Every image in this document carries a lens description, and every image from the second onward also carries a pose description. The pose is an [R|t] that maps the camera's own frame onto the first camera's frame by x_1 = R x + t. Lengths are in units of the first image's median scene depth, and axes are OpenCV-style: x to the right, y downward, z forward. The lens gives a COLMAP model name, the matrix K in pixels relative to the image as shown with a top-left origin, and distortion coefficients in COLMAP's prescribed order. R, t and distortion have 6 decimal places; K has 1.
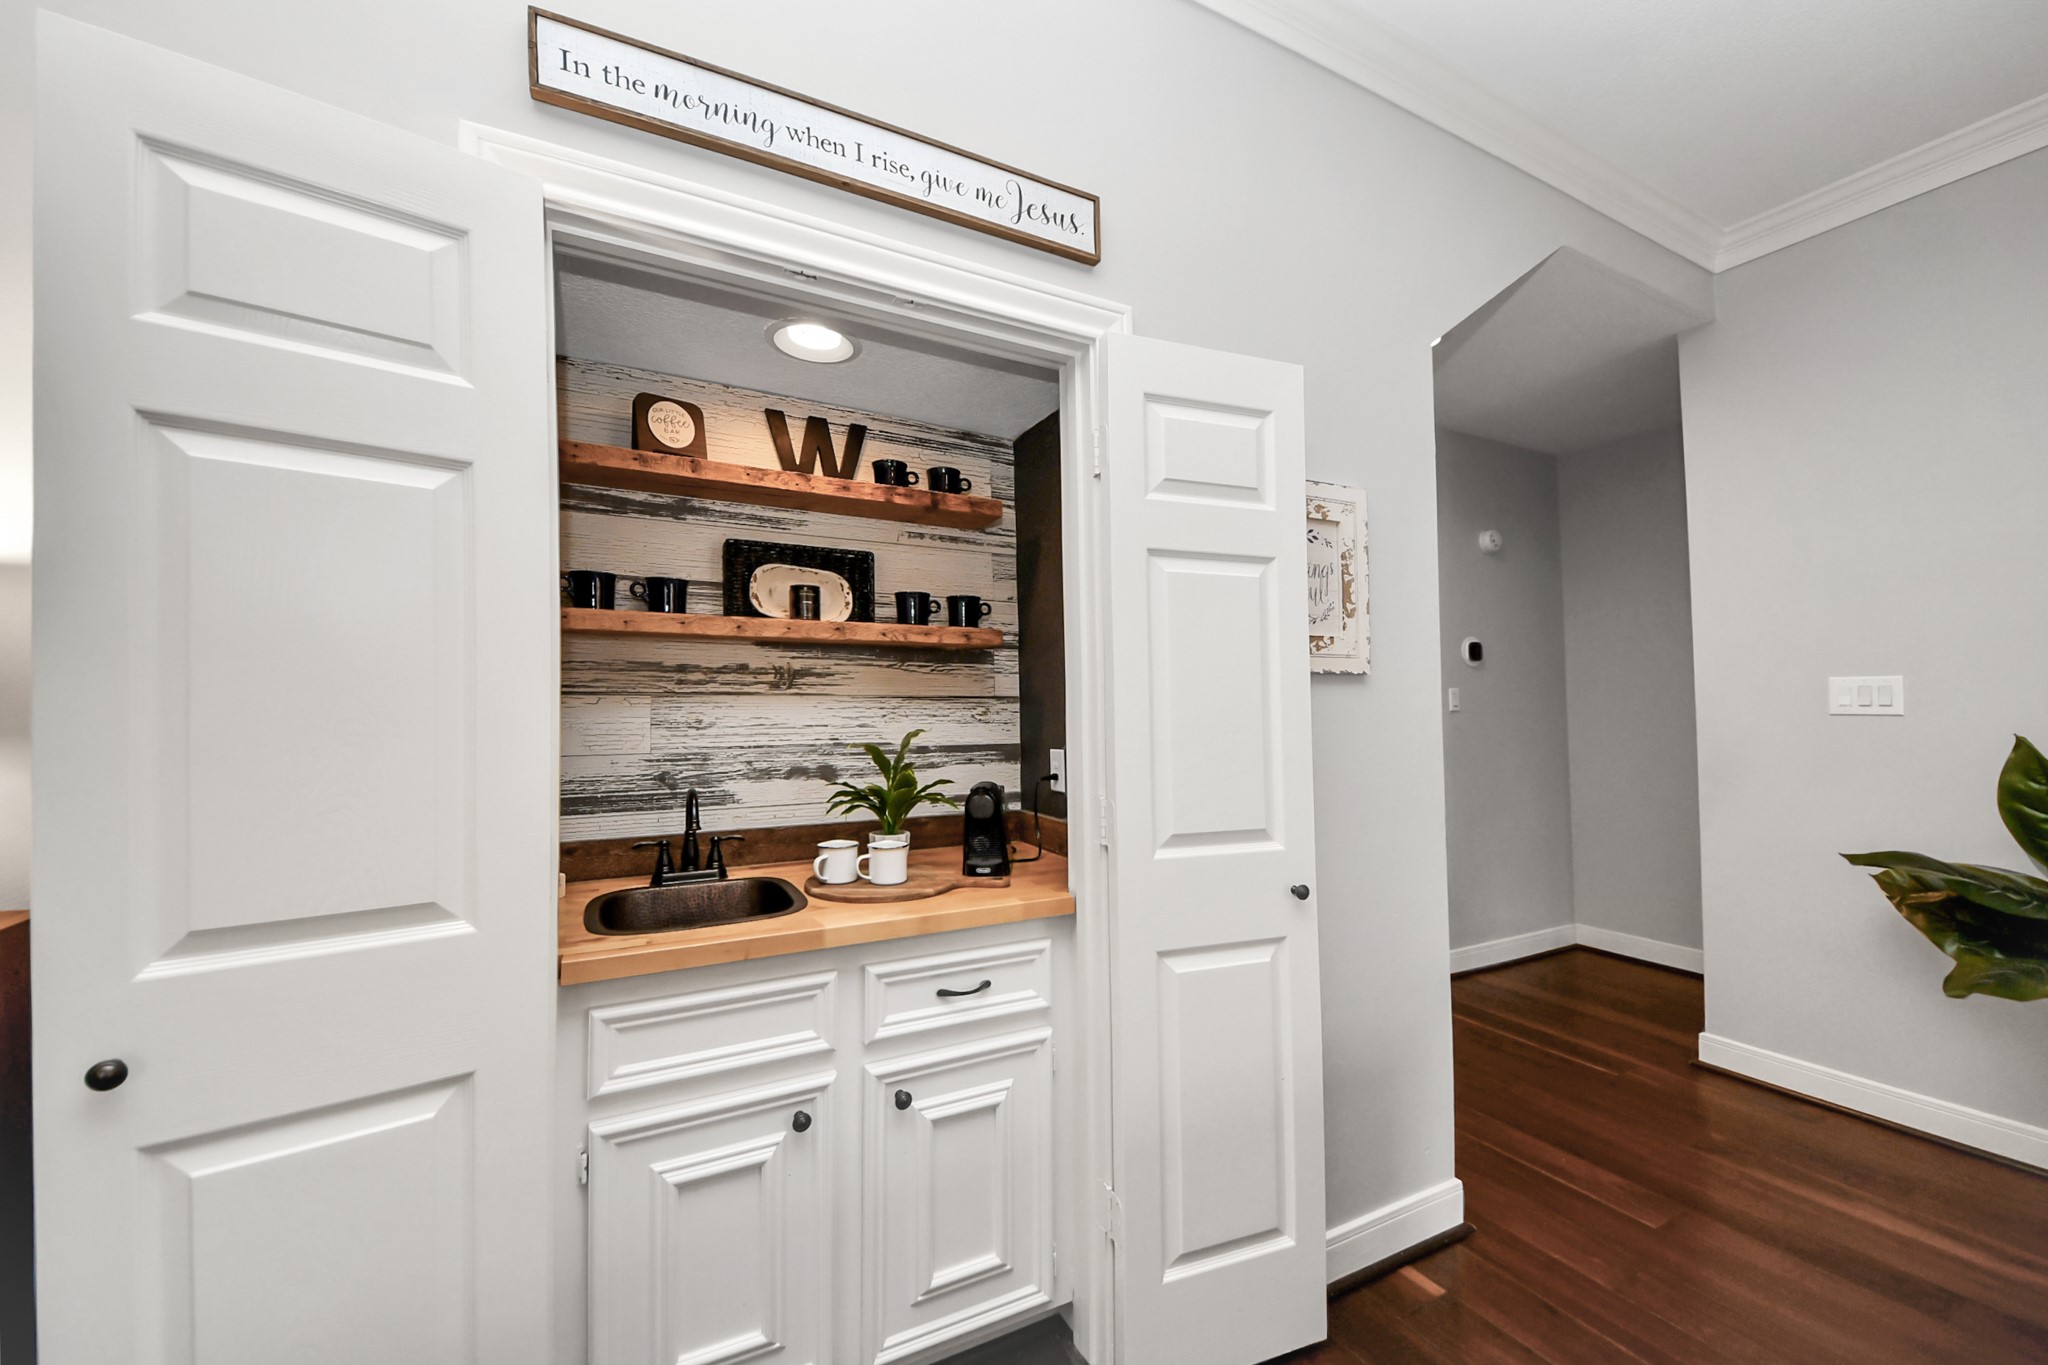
lens RADIAL K [[754.3, 0, 1018.0], [0, 754.3, 688.0], [0, 0, 1]] dist [-0.001265, -0.005827]
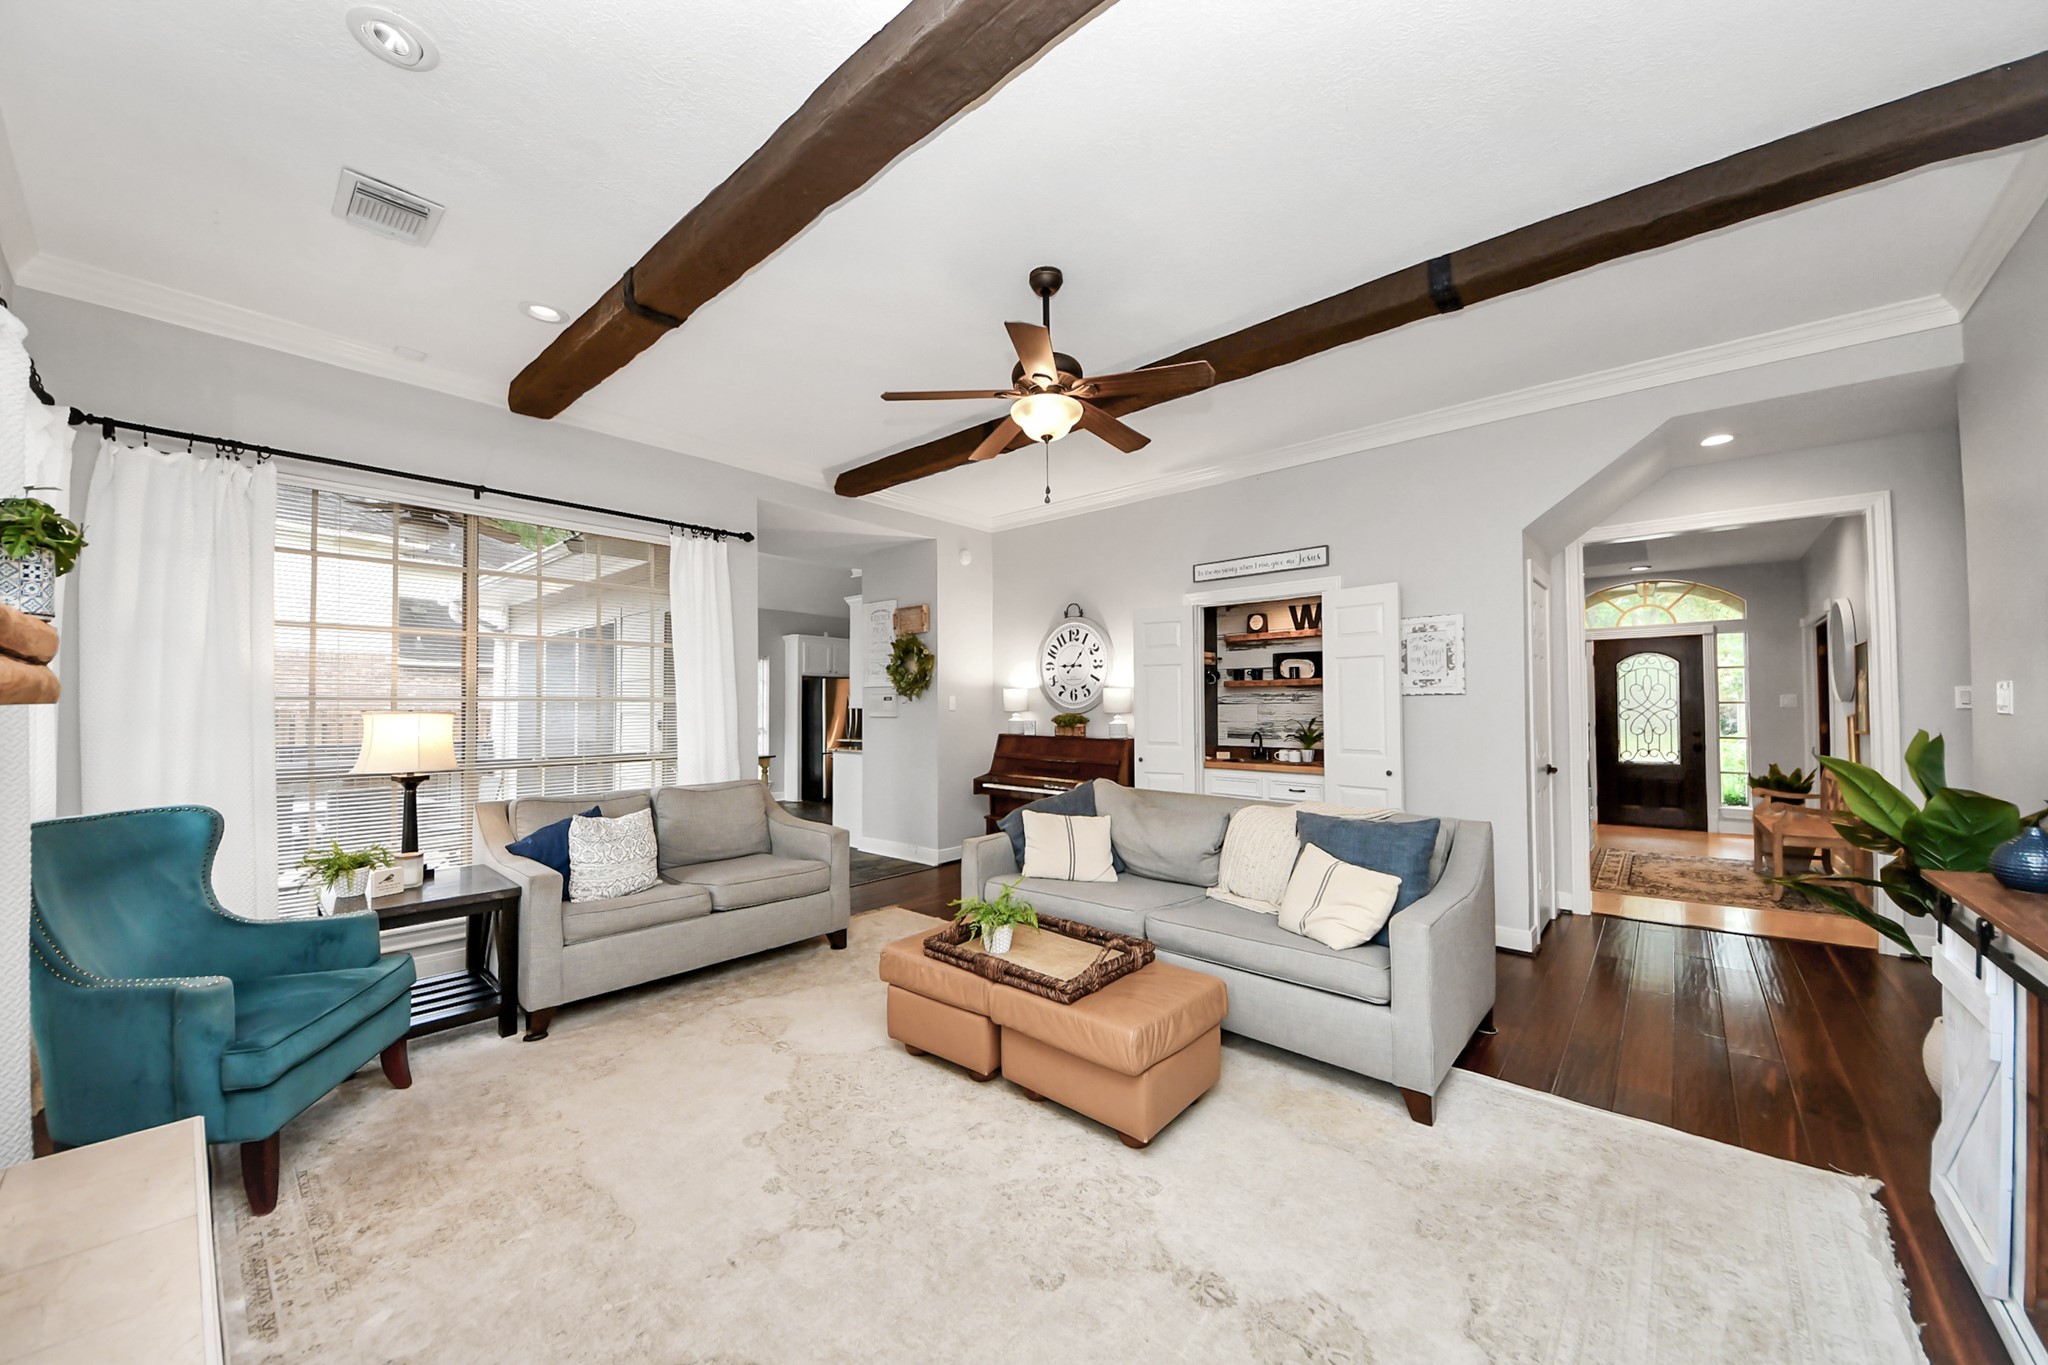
lens RADIAL K [[754.3, 0, 1018.0], [0, 754.3, 688.0], [0, 0, 1]] dist [-0.001265, -0.005827]
pose [[0.355791, -0.020057, -0.934350, 2.172208], [0.030257, 0.999493, -0.009933, -0.055354], [0.934076, -0.024736, 0.356217, -1.124397]]
